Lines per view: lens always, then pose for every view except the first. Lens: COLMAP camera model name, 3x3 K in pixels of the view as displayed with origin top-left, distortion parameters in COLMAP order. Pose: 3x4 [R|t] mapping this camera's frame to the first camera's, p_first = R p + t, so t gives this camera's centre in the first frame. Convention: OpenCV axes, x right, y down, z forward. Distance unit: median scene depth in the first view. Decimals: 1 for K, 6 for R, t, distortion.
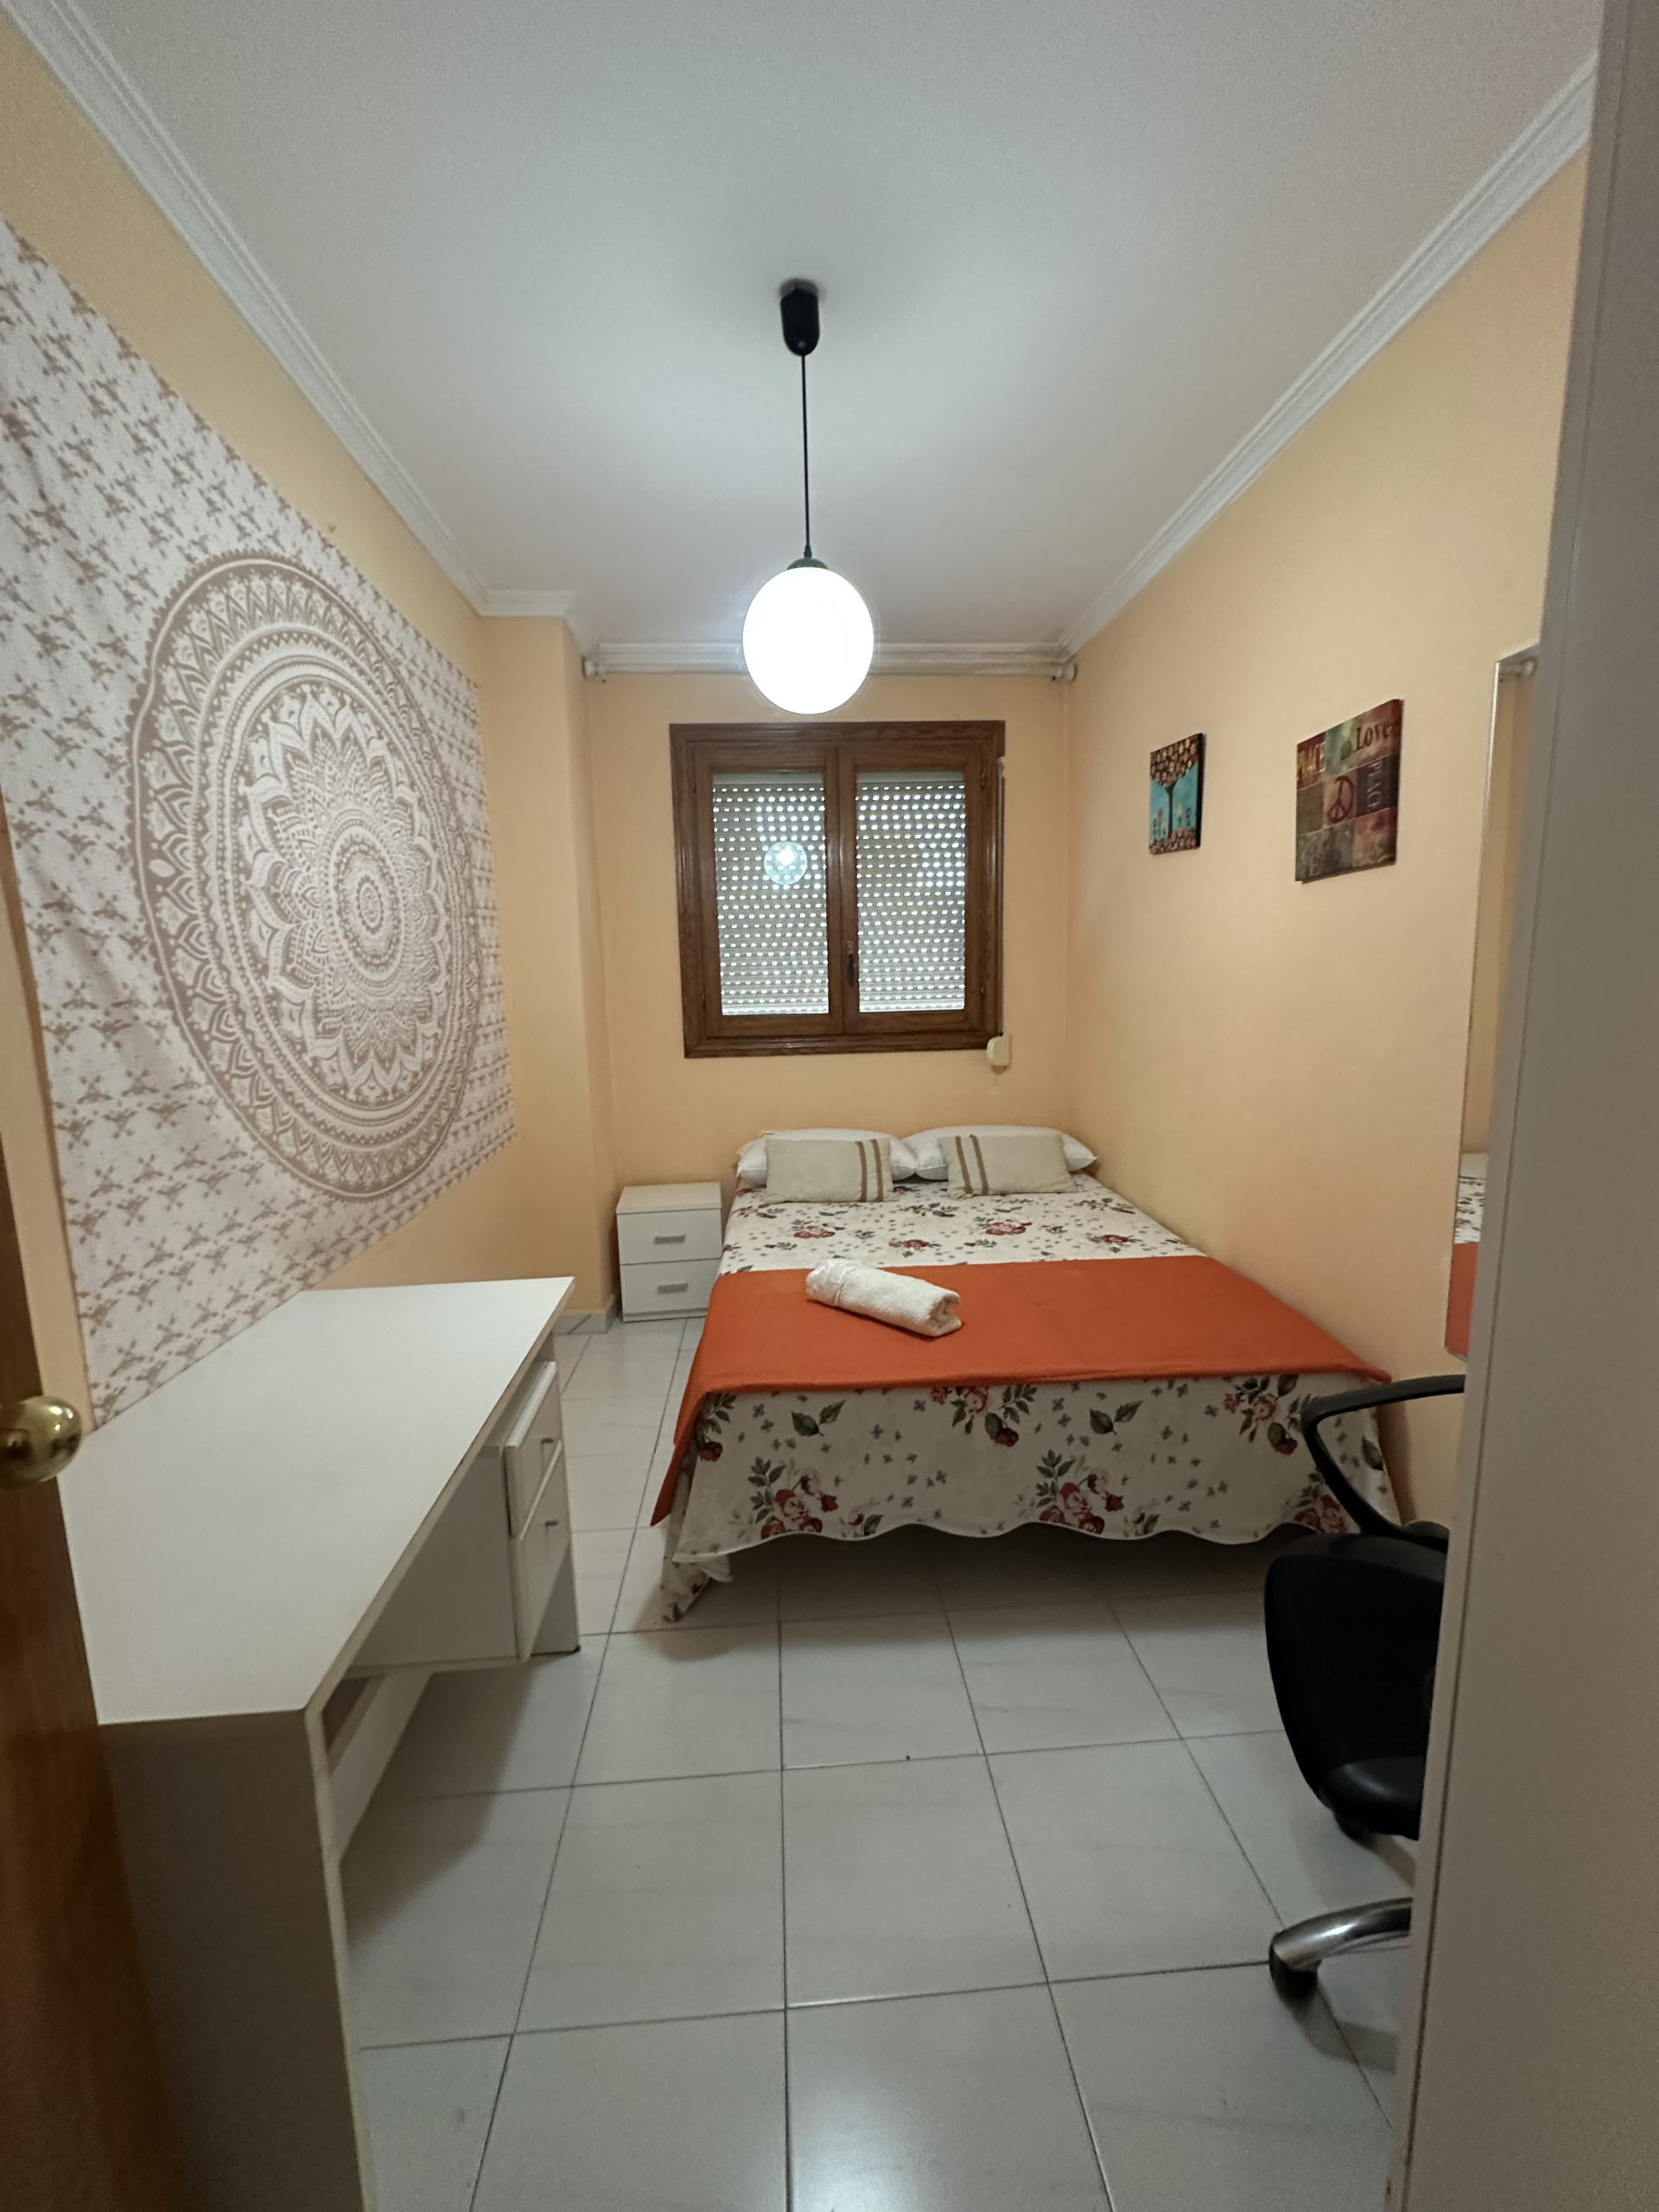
lens RADIAL K [[885.9, 0, 825.1], [0, 885.9, 1105.3], [0, 0, 1]] dist [-0.003803, 0.000117]
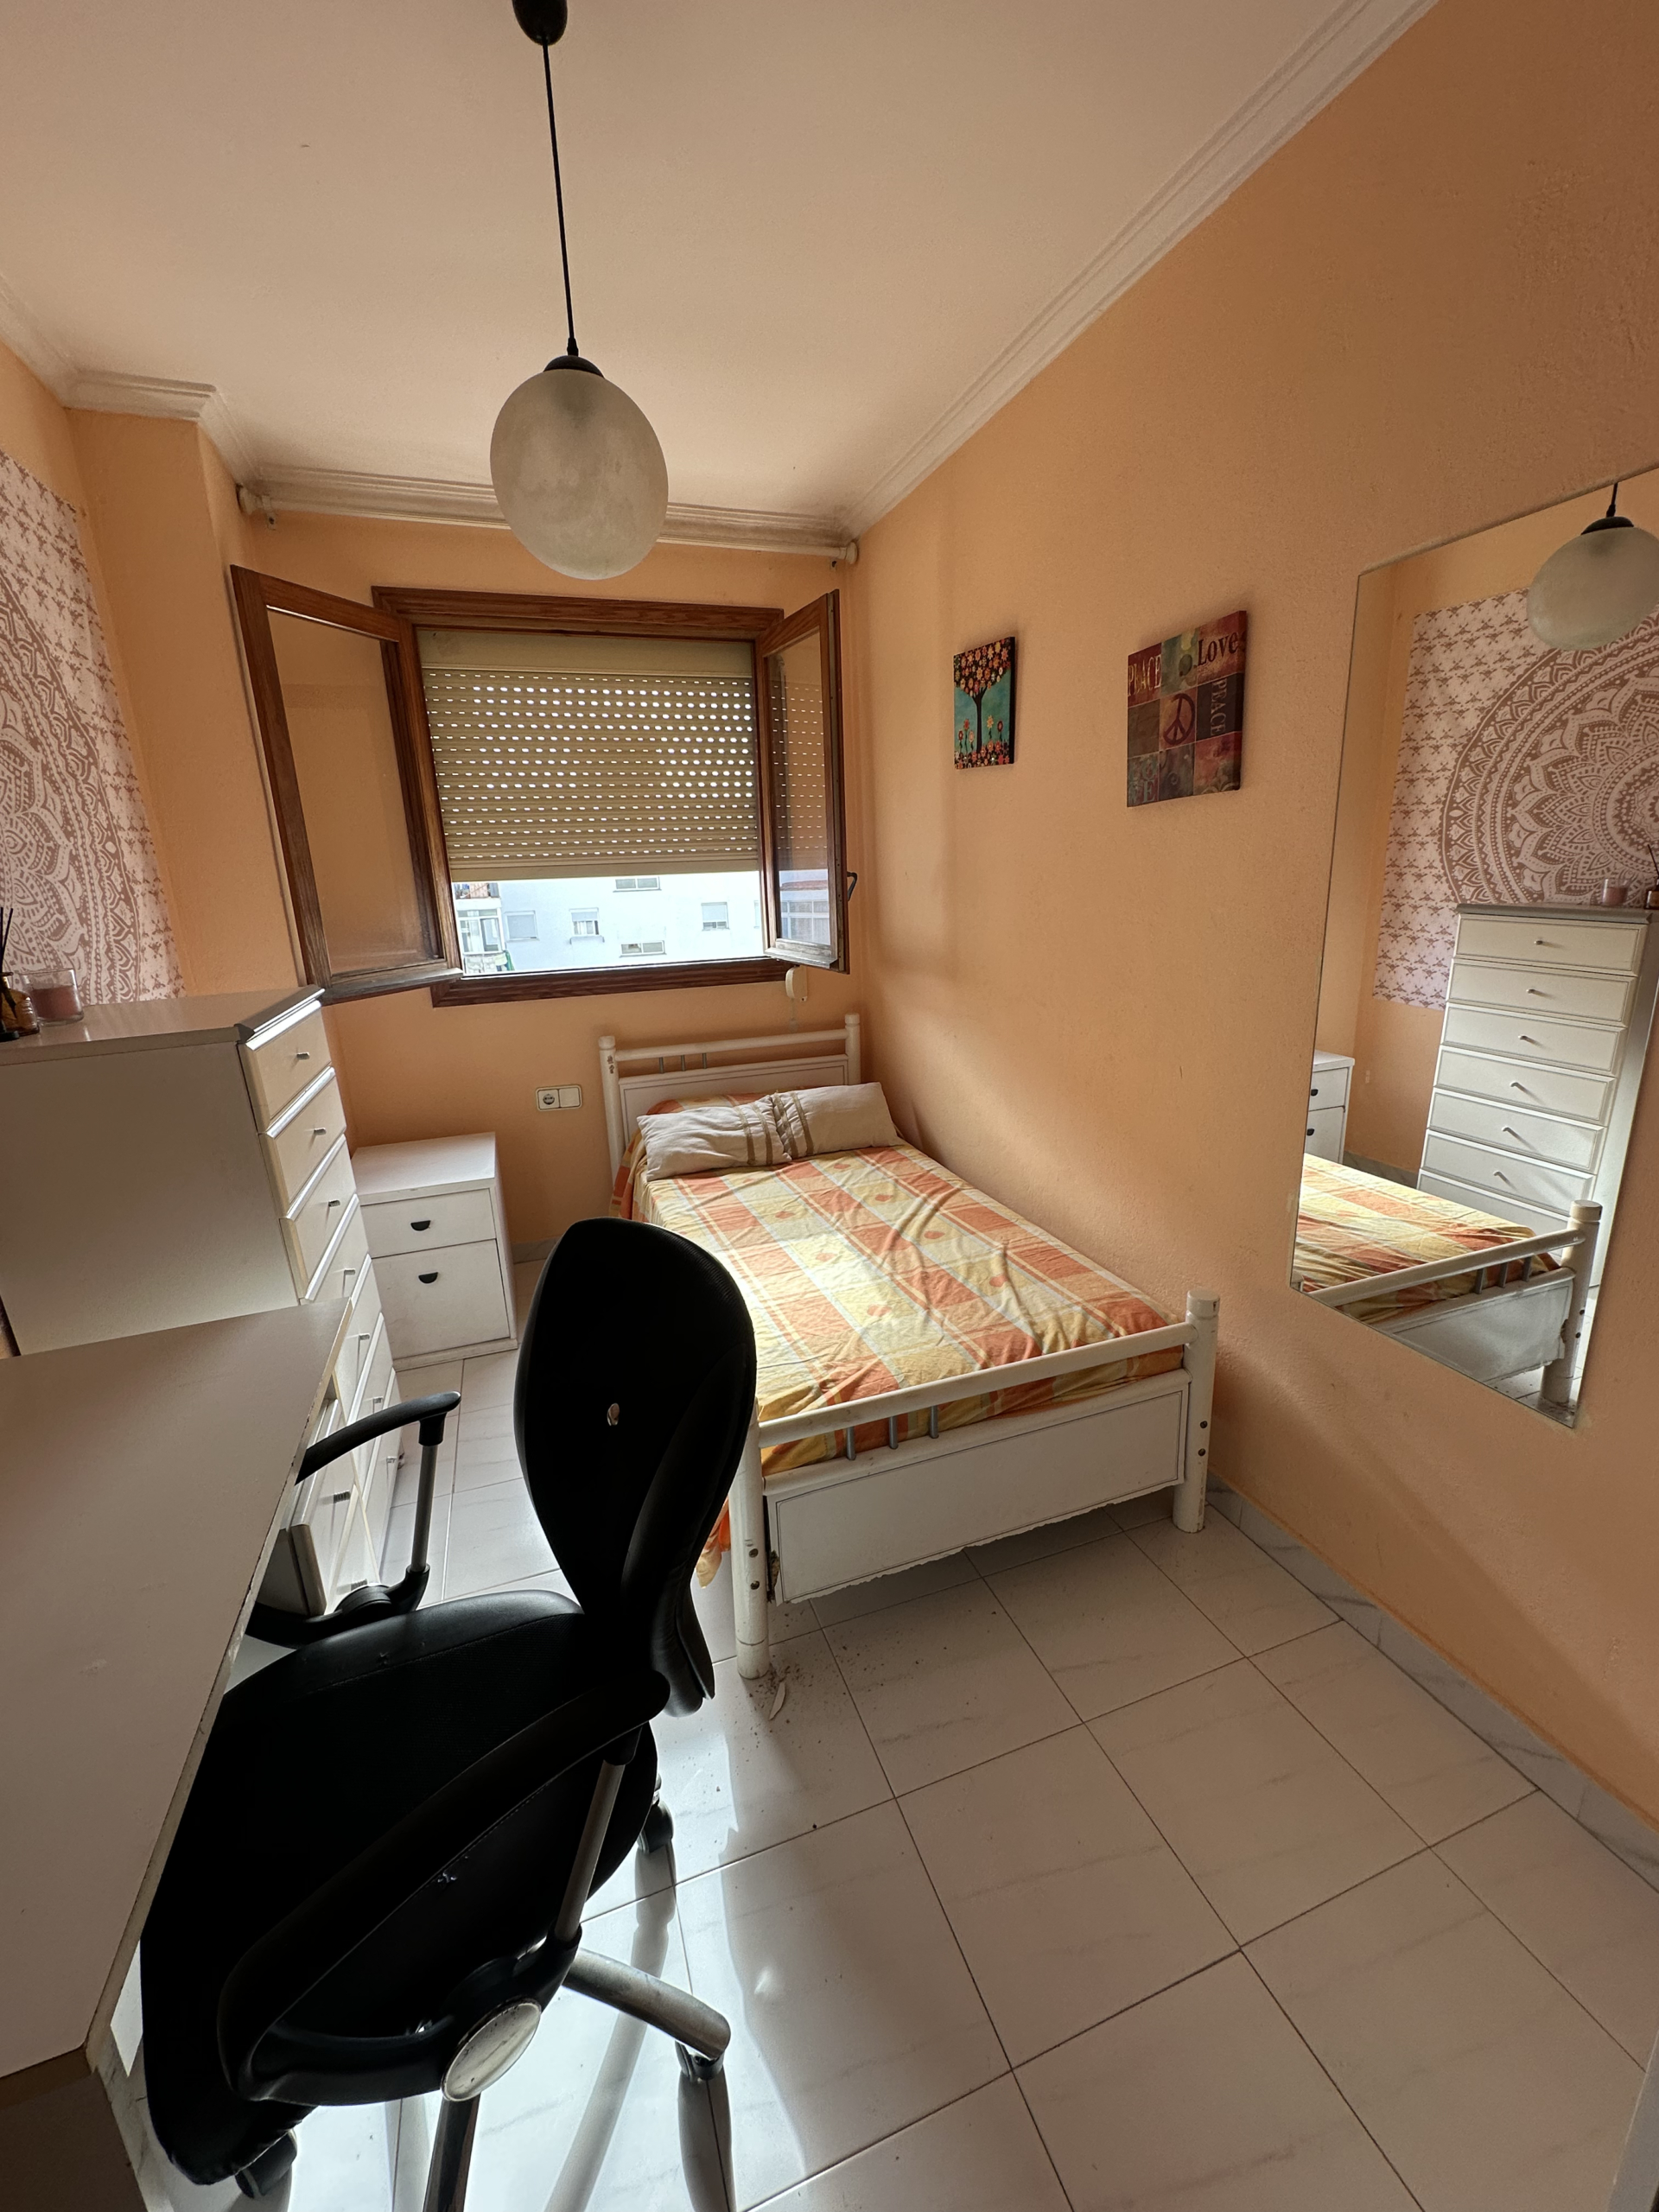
lens RADIAL K [[890.5, 0, 829.5], [0, 890.5, 1106.0], [0, 0, 1]] dist [-0.004523, 0.000187]
pose [[0.960862, -0.081261, 0.264843, -0.053345], [0.054326, 0.992720, 0.107497, -0.058980], [-0.271650, -0.088902, 0.958281, 0.156493]]
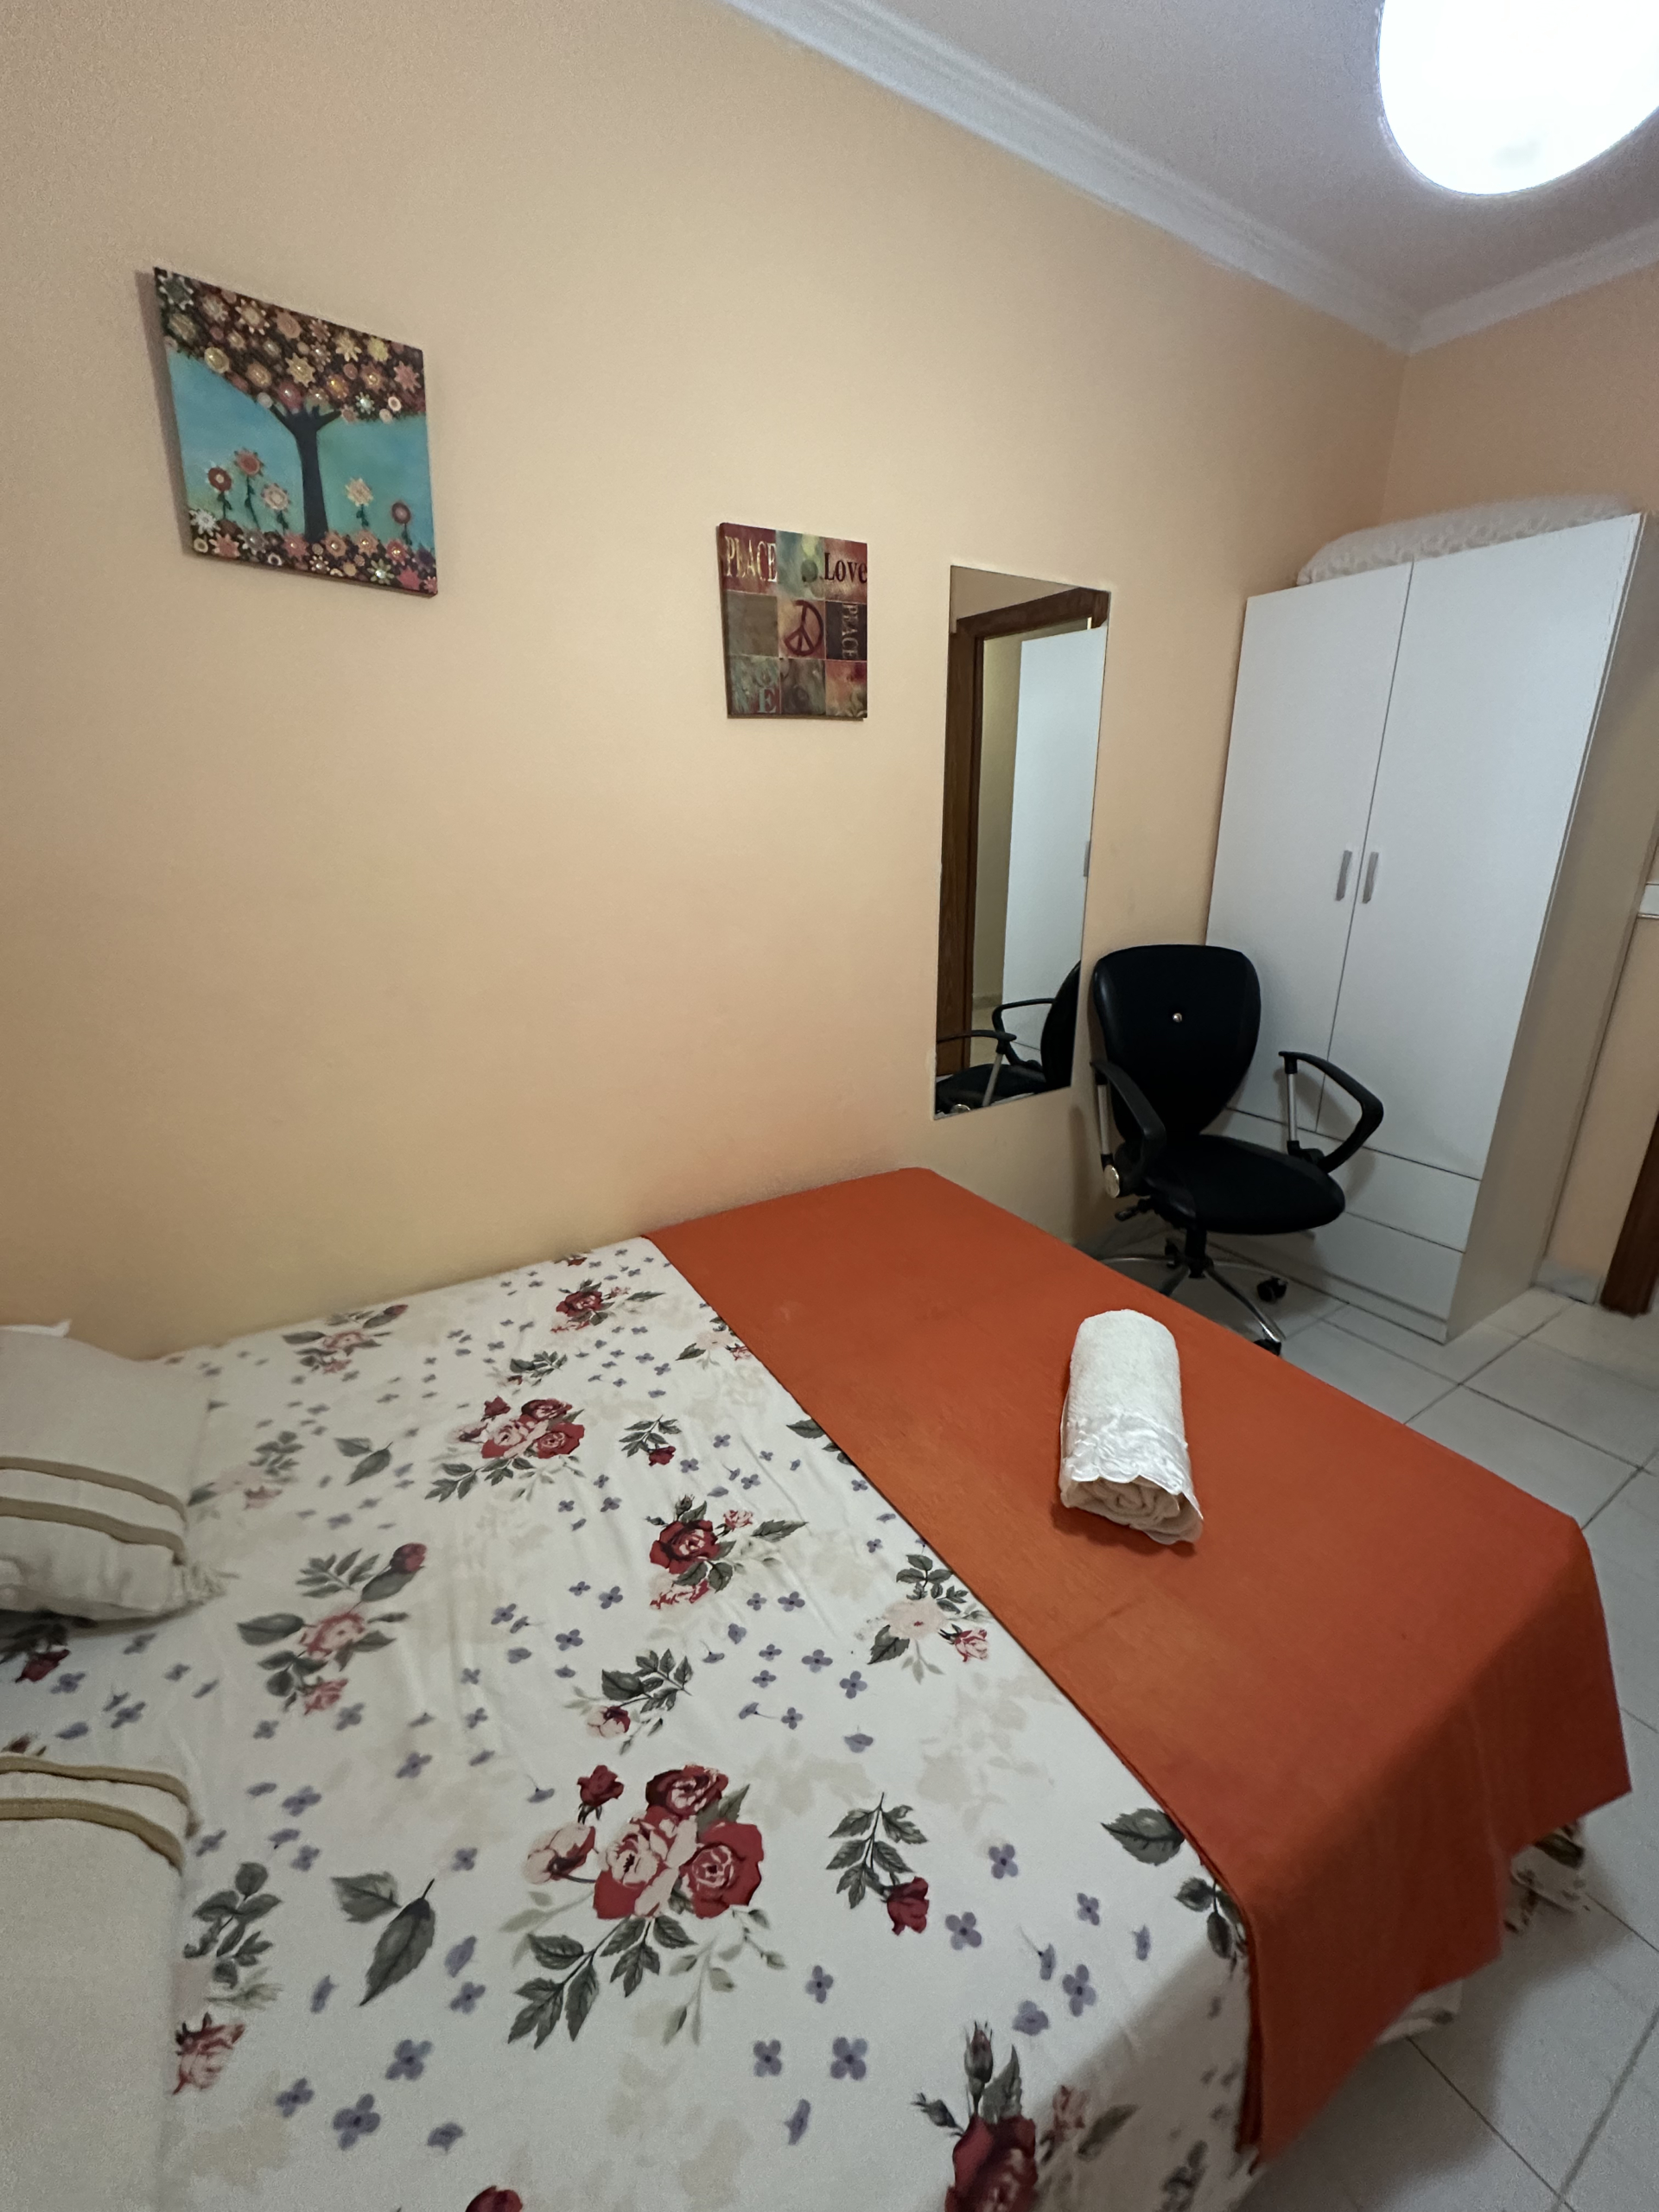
lens RADIAL K [[885.9, 0, 825.1], [0, 885.9, 1105.3], [0, 0, 1]] dist [-0.003803, 0.000117]
pose [[-0.482794, -0.255721, 0.837566, -0.285972], [0.145533, 0.919689, 0.364682, -0.218707], [-0.863557, 0.297960, -0.406804, 1.434002]]
